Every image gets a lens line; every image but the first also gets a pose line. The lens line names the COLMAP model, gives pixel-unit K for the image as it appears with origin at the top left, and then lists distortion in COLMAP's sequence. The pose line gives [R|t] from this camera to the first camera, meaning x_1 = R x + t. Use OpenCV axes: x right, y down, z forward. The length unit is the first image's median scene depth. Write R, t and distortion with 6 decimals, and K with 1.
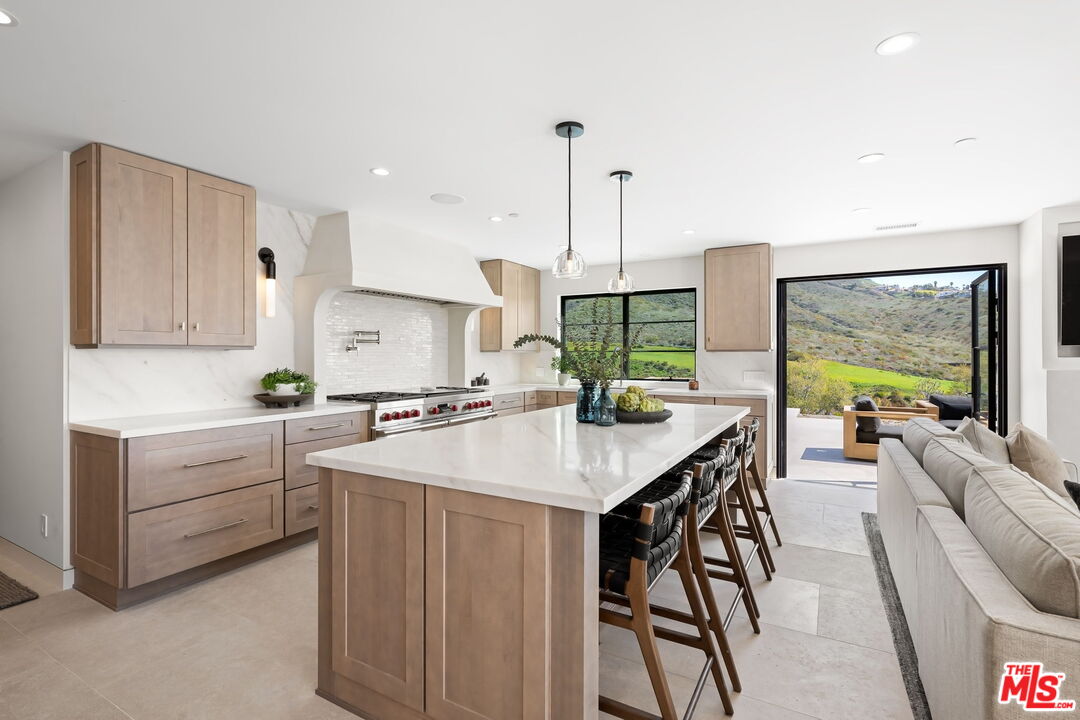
lens RADIAL K [[503.8, 0, 538.1], [0, 503.8, 359.8], [0, 0, 1]] dist [-0.000440, -0.002461]
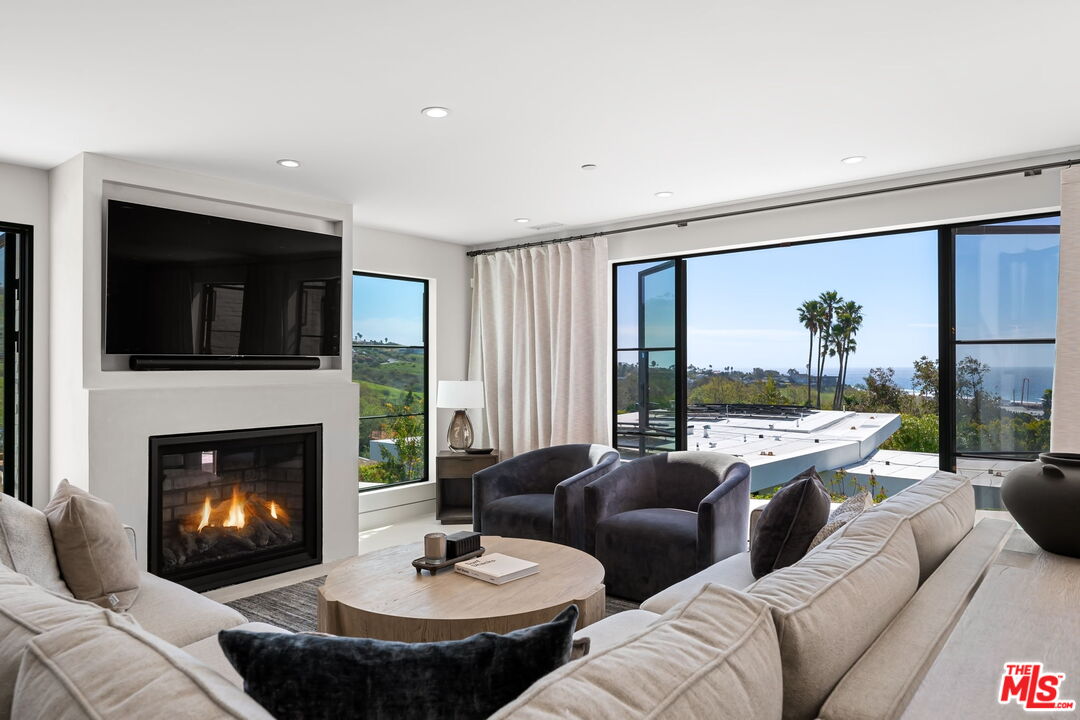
lens RADIAL K [[714.7, 0, 539.9], [0, 714.7, 354.8], [0, 0, 1]] dist [-0.006979, -0.006260]
pose [[0.173453, 0.016315, 0.984707, 0.200479], [0.013051, 0.999737, -0.018863, -0.002247], [-0.984756, 0.016123, 0.173195, 0.269991]]
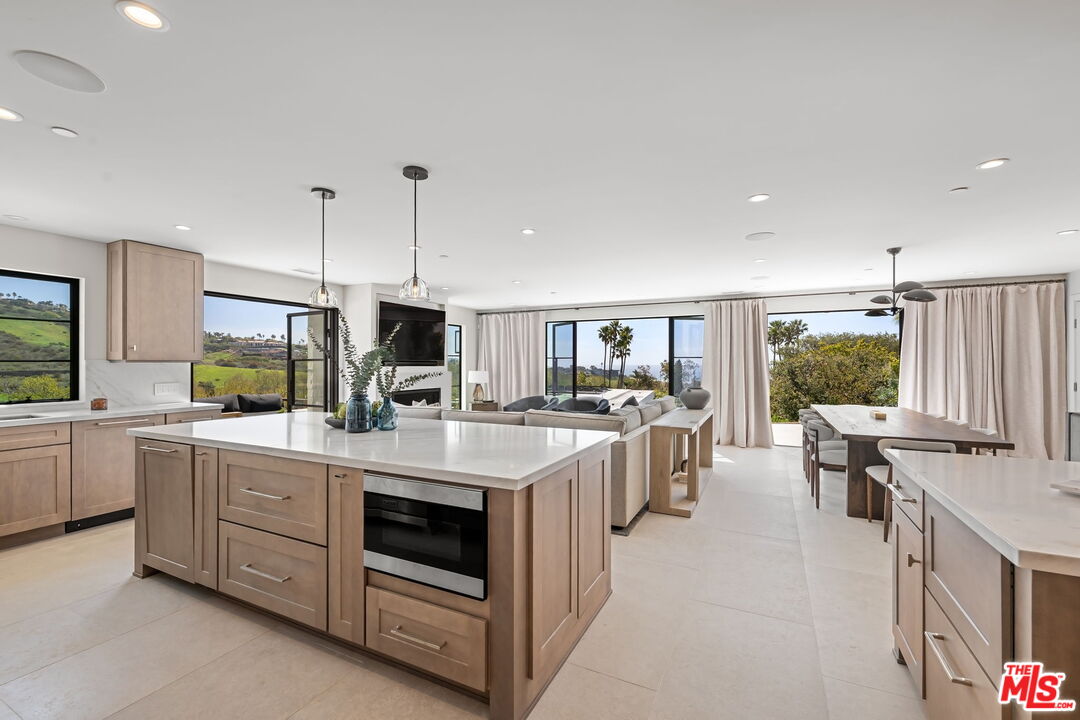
lens RADIAL K [[461.4, 0, 545.5], [0, 461.4, 361.9], [0, 0, 1]] dist [-0.005832, 0.000777]
pose [[-0.063922, 0.003969, 0.997947, -0.752418], [0.007492, 0.999966, -0.003497, -0.013414], [-0.997927, 0.007253, -0.063949, 0.571957]]
